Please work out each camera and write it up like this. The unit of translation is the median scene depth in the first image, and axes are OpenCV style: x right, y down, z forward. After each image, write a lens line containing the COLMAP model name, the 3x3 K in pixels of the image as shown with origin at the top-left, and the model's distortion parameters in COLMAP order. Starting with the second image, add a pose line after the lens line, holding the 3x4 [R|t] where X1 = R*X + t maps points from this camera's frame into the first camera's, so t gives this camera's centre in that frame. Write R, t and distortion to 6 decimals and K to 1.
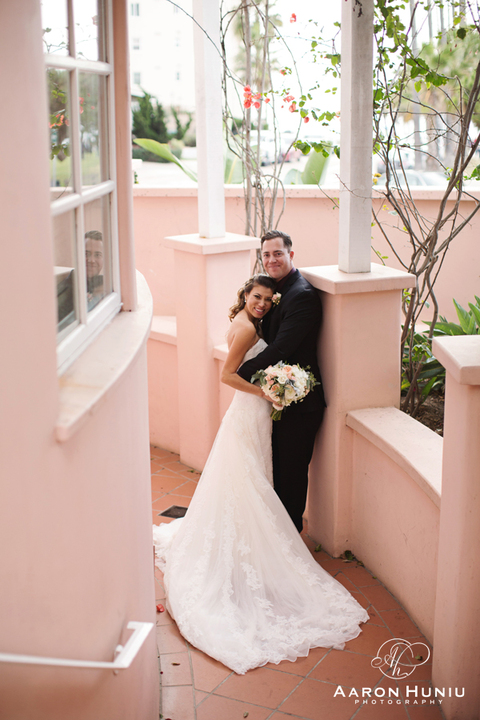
lens RADIAL K [[1022.8, 0, 244.5], [0, 1022.8, 364.2], [0, 0, 1]] dist [-0.131432, 0.000000]
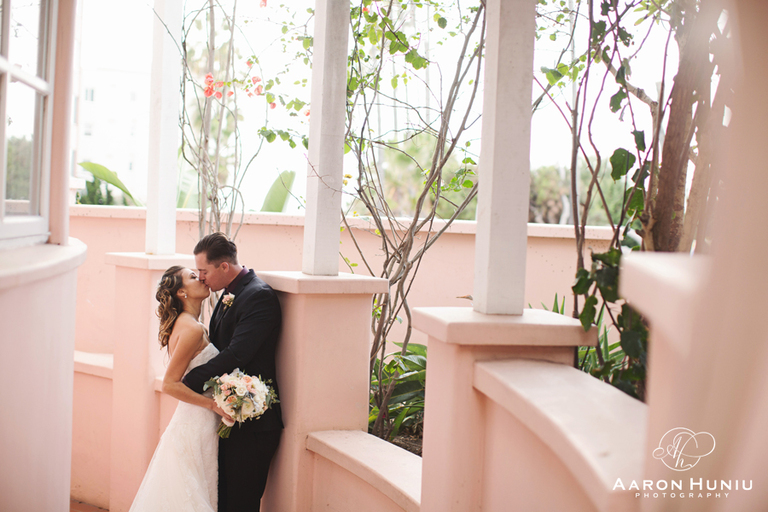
lens RADIAL K [[1091.0, 0, 376.8], [0, 1091.0, 252.2], [0, 0, 1]] dist [-0.131432, 0.000000]
pose [[0.985394, 0.049631, 0.162896, 0.000569], [-0.014595, 0.977681, -0.209589, 0.088536], [-0.169662, 0.204150, 0.964125, 0.070426]]
